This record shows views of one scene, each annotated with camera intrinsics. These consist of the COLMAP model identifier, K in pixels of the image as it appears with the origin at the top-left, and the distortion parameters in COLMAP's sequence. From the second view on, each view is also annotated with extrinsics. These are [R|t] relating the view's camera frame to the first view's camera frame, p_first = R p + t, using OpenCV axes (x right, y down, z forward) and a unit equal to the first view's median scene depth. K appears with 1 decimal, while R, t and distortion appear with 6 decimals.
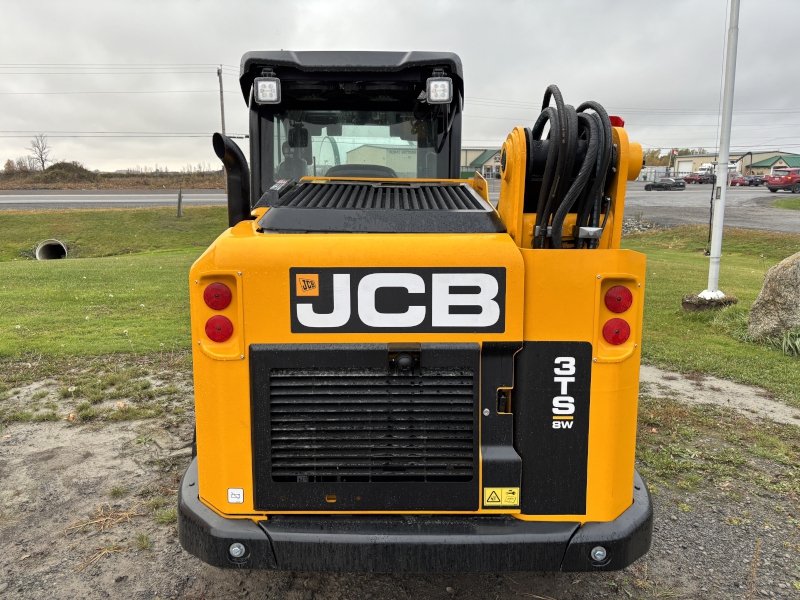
lens RADIAL K [[609.1, 0, 394.4], [0, 609.1, 300.4], [0, 0, 1]] dist [0.023588, -0.015742]
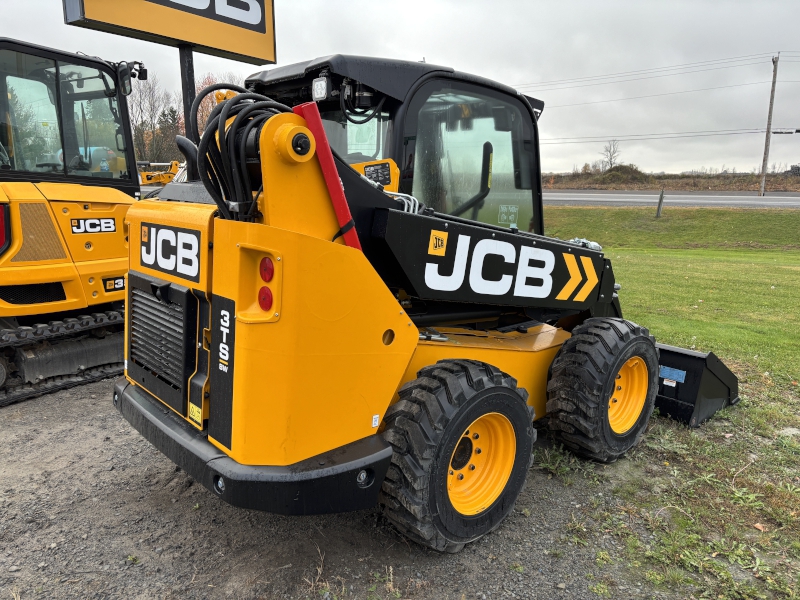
lens RADIAL K [[609.1, 0, 401.8], [0, 609.1, 296.0], [0, 0, 1]] dist [0.023588, -0.015742]
pose [[0.664656, 0.144866, -0.732971, 1.088020], [-0.152070, 0.986718, 0.057121, -0.044236], [0.731510, 0.073497, 0.677857, 0.351412]]
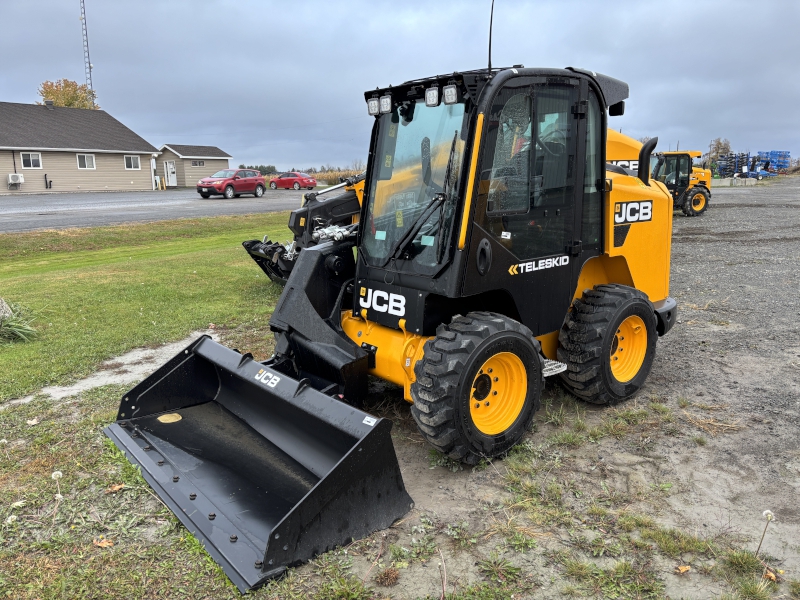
lens RADIAL K [[609.1, 0, 402.9], [0, 609.1, 297.0], [0, 0, 1]] dist [0.023588, -0.015742]
pose [[-0.631696, -0.149805, 0.760604, -1.241584], [0.163646, 0.933272, 0.319723, -0.498943], [-0.757747, 0.326437, -0.565029, 2.635606]]
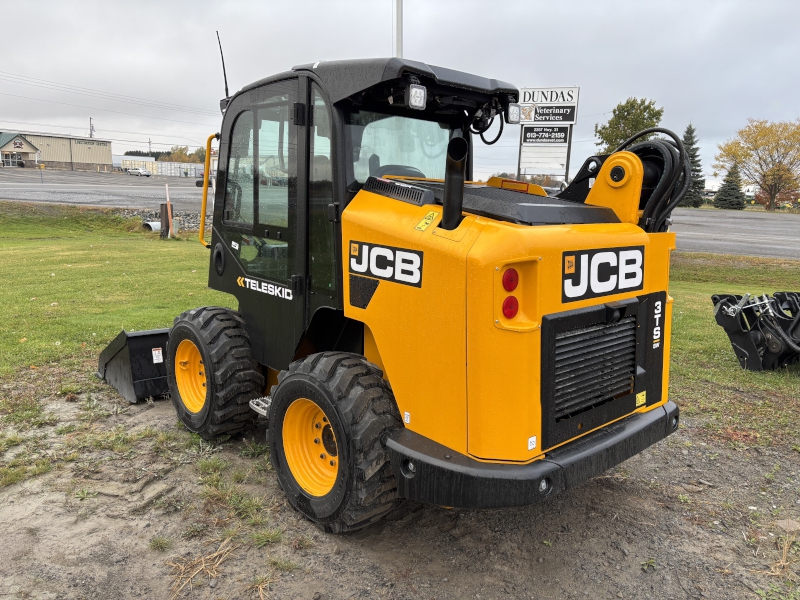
lens RADIAL K [[609.1, 0, 401.5], [0, 609.1, 301.8], [0, 0, 1]] dist [0.023588, -0.015742]
pose [[0.742283, -0.097108, 0.663012, -0.988330], [0.090731, 0.994897, 0.044140, -0.028416], [-0.663915, 0.027392, 0.747306, 0.210130]]
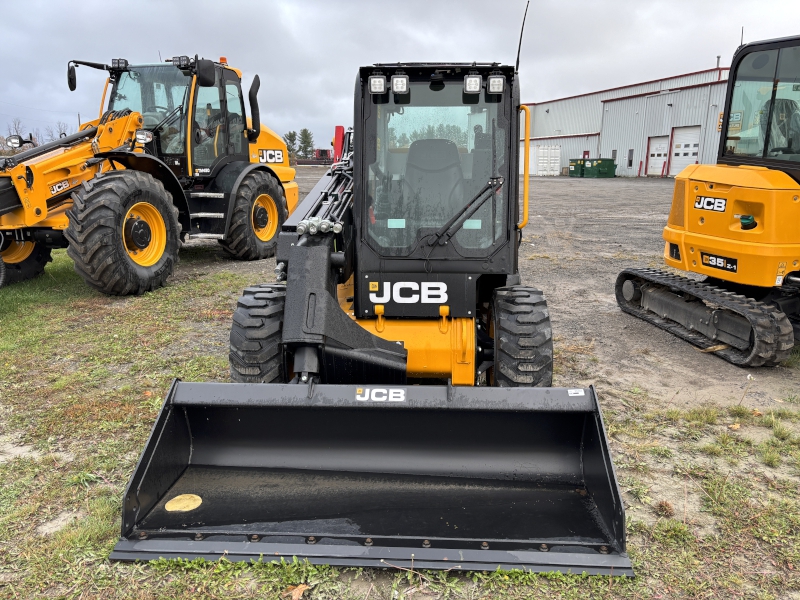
lens RADIAL K [[609.1, 0, 402.3], [0, 609.1, 302.1], [0, 0, 1]] dist [0.023588, -0.015742]
pose [[-0.998369, -0.024011, 0.051797, -0.075183], [-0.000435, 0.910431, 0.413660, -0.594891], [-0.057090, 0.412963, -0.908957, 3.169429]]
